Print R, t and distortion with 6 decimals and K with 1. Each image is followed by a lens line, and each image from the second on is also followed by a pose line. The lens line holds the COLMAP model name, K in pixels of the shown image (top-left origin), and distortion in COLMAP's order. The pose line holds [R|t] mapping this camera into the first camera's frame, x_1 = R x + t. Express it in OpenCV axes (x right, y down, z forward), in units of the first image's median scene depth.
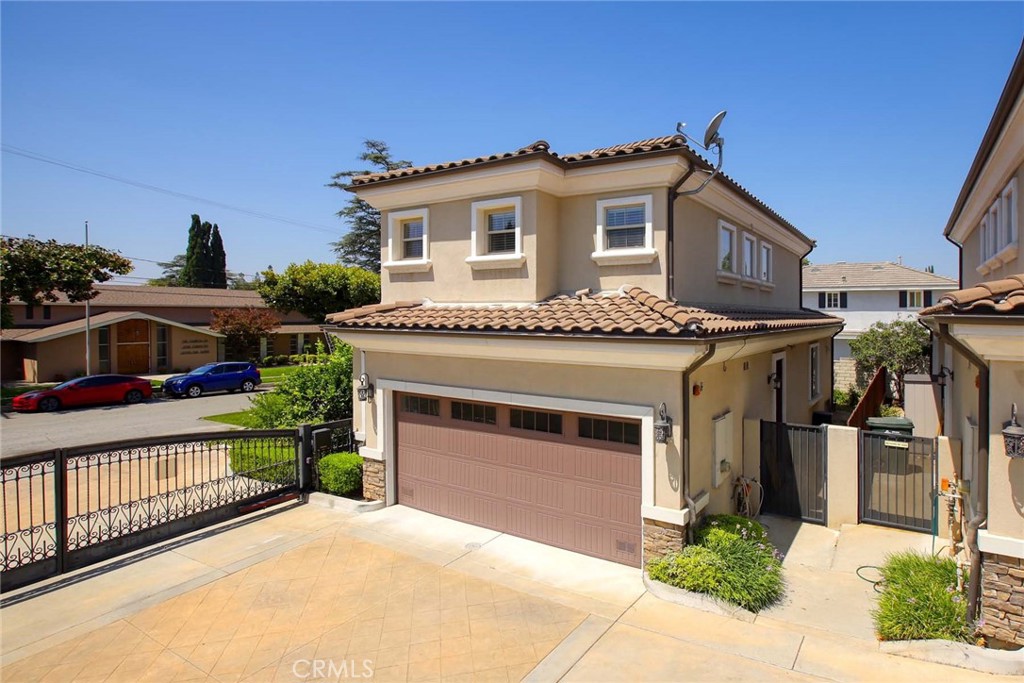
lens RADIAL K [[540.9, 0, 593.8], [0, 540.9, 313.2], [0, 0, 1]] dist [-0.003122, 0.000652]
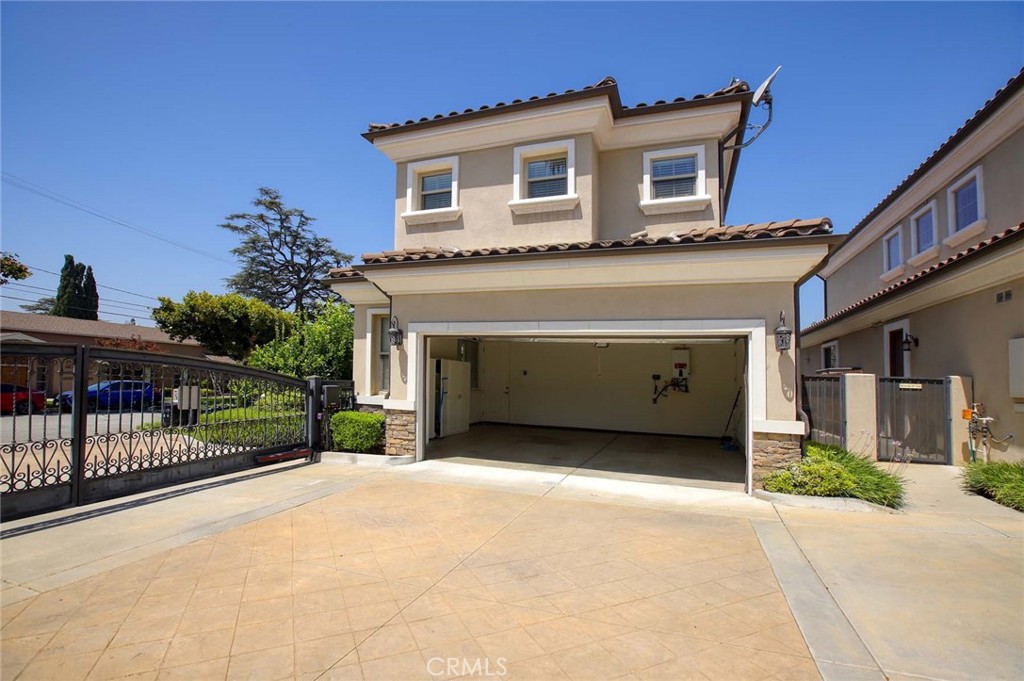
lens RADIAL K [[473.5, 0, 509.4], [0, 473.5, 352.7], [0, 0, 1]] dist [-0.048813, 0.014516]
pose [[0.986092, 0.025729, 0.164195, -0.377686], [-0.016191, 0.998117, -0.059162, 0.226603], [-0.165408, 0.055681, 0.984652, 0.185176]]
